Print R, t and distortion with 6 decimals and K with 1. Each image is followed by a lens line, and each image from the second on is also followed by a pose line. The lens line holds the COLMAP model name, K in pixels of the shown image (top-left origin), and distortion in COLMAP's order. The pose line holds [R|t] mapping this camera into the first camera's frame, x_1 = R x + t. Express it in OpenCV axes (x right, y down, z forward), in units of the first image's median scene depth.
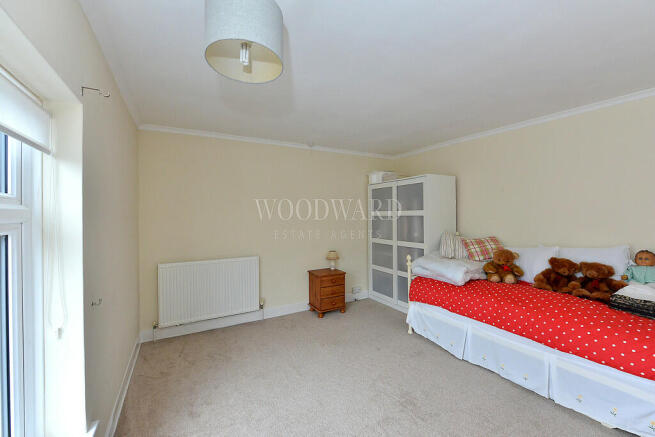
lens RADIAL K [[261.5, 0, 327.9], [0, 261.5, 214.5], [0, 0, 1]] dist [0.000134, -0.000101]
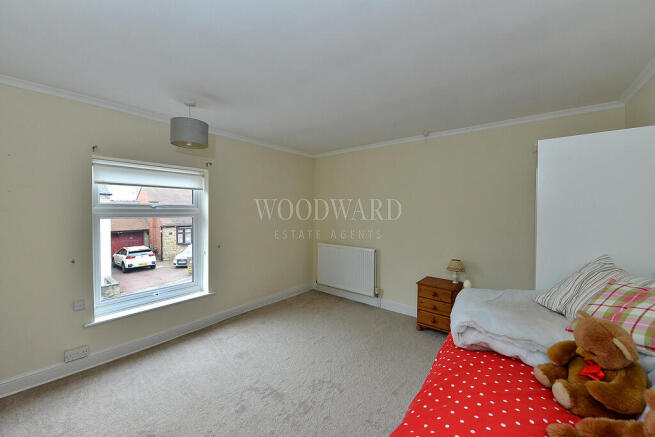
lens RADIAL K [[261.5, 0, 328.9], [0, 261.5, 216.8], [0, 0, 1]] dist [0.000134, -0.000101]
pose [[0.380643, 0.039555, -0.923876, 0.703379], [-0.012462, 0.999213, 0.037646, -0.020350], [0.924638, -0.002816, 0.380836, 0.401695]]
